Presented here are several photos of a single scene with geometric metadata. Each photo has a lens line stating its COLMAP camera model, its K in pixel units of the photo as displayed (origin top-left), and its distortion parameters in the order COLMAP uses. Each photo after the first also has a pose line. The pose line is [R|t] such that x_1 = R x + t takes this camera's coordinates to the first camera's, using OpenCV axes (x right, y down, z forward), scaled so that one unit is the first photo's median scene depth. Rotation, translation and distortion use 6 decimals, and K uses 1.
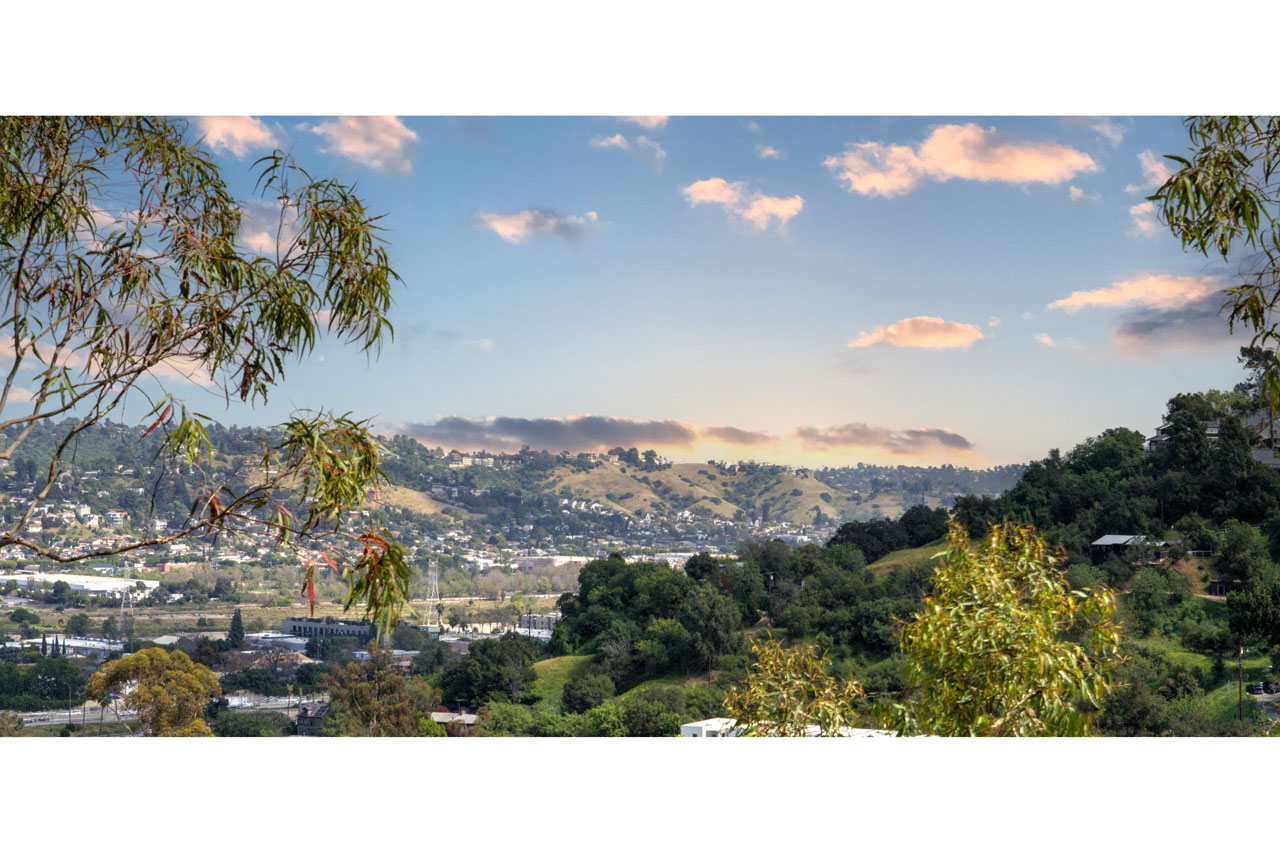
lens RADIAL K [[2104.7, 0, 640.0], [0, 2104.7, 426.5], [0, 0, 1]] dist [0.020921, 0.113833]
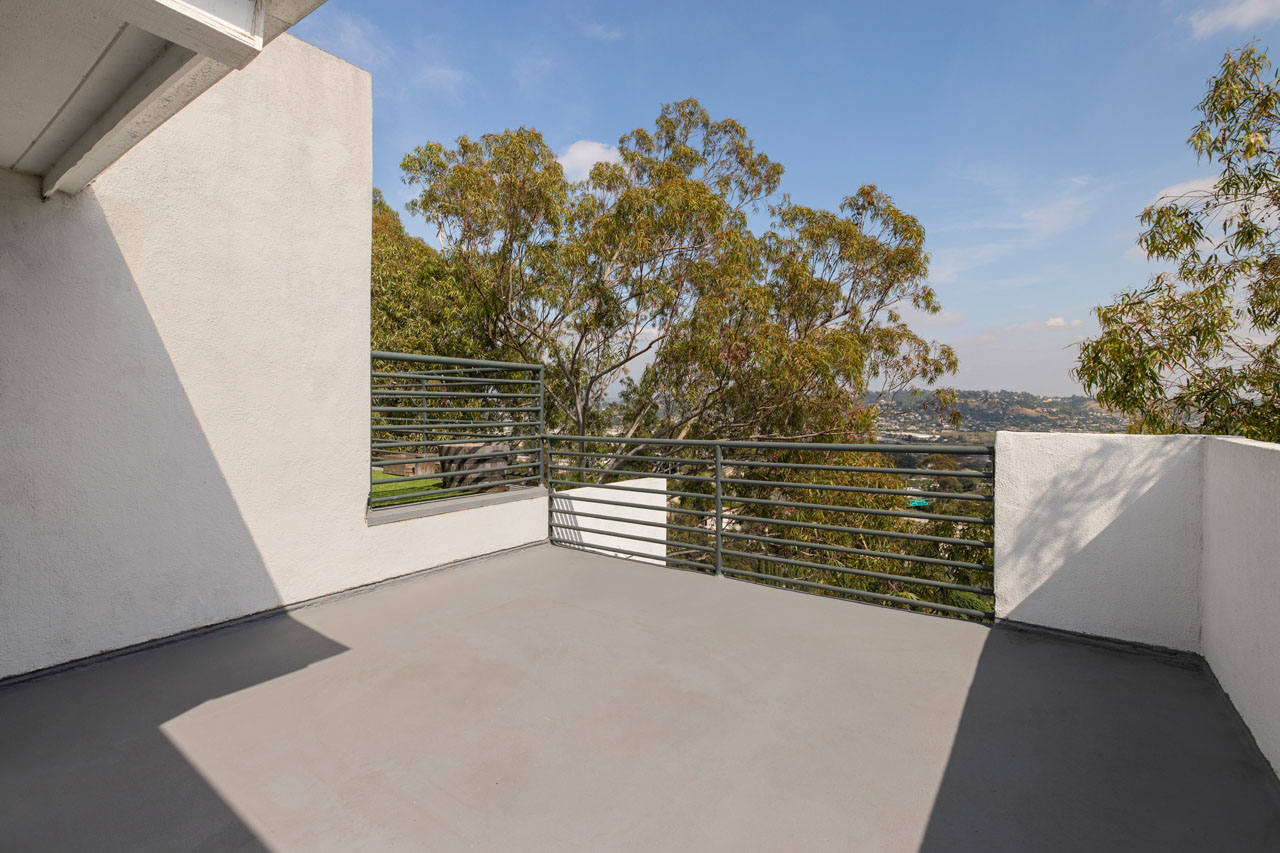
lens RADIAL K [[551.6, 0, 637.0], [0, 551.6, 412.7], [0, 0, 1]] dist [0.010074, -0.000144]
pose [[0.747789, 0.004457, -0.663921, 0.177791], [0.019544, 0.999396, 0.028722, 0.002091], [0.663649, -0.034454, 0.747251, -0.516028]]
